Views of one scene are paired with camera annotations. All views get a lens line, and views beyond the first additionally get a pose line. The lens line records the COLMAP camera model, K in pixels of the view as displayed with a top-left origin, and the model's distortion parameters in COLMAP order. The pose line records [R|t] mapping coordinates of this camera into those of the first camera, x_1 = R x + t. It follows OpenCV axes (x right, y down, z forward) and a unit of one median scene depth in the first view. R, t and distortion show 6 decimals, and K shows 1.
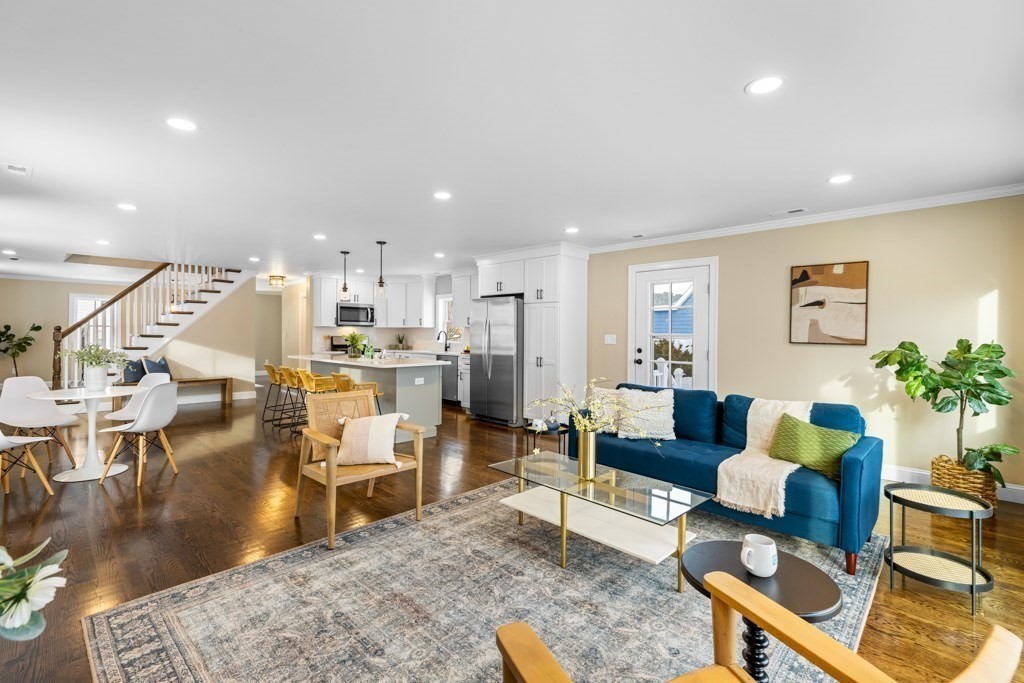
lens RADIAL K [[461.9, 0, 512.8], [0, 461.9, 332.1], [0, 0, 1]] dist [0.001596, 0.000247]
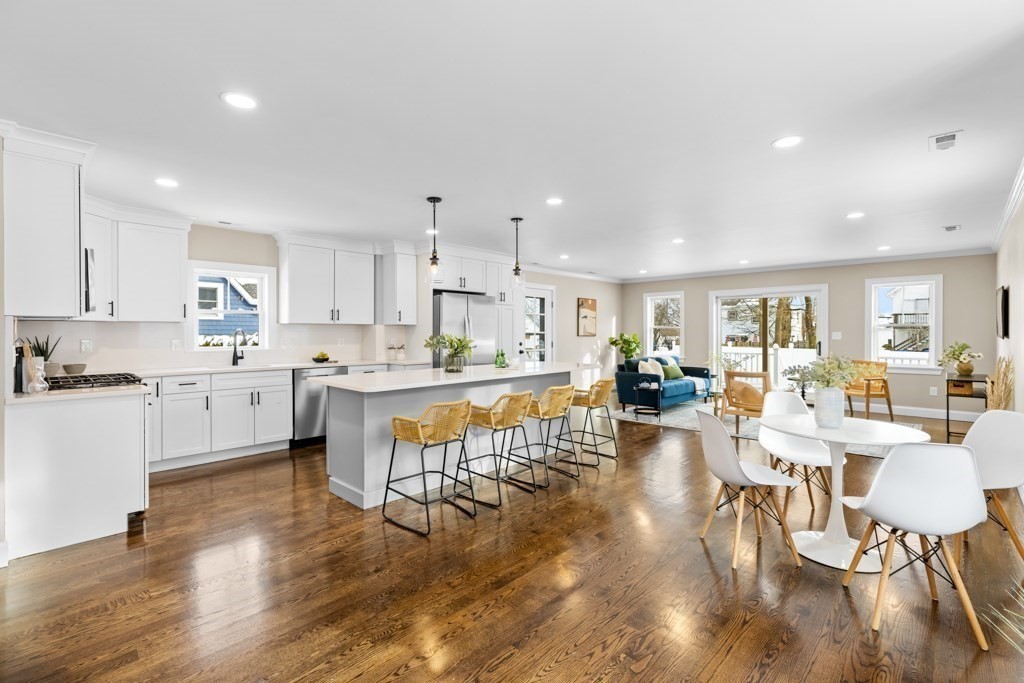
lens RADIAL K [[461.9, 0, 512.8], [0, 461.9, 332.1], [0, 0, 1]] dist [0.001596, 0.000247]
pose [[0.002455, -0.003794, 0.999990, -1.034265], [0.001837, 0.999991, 0.003790, -0.001000], [-0.999995, 0.001828, 0.002462, 0.950319]]
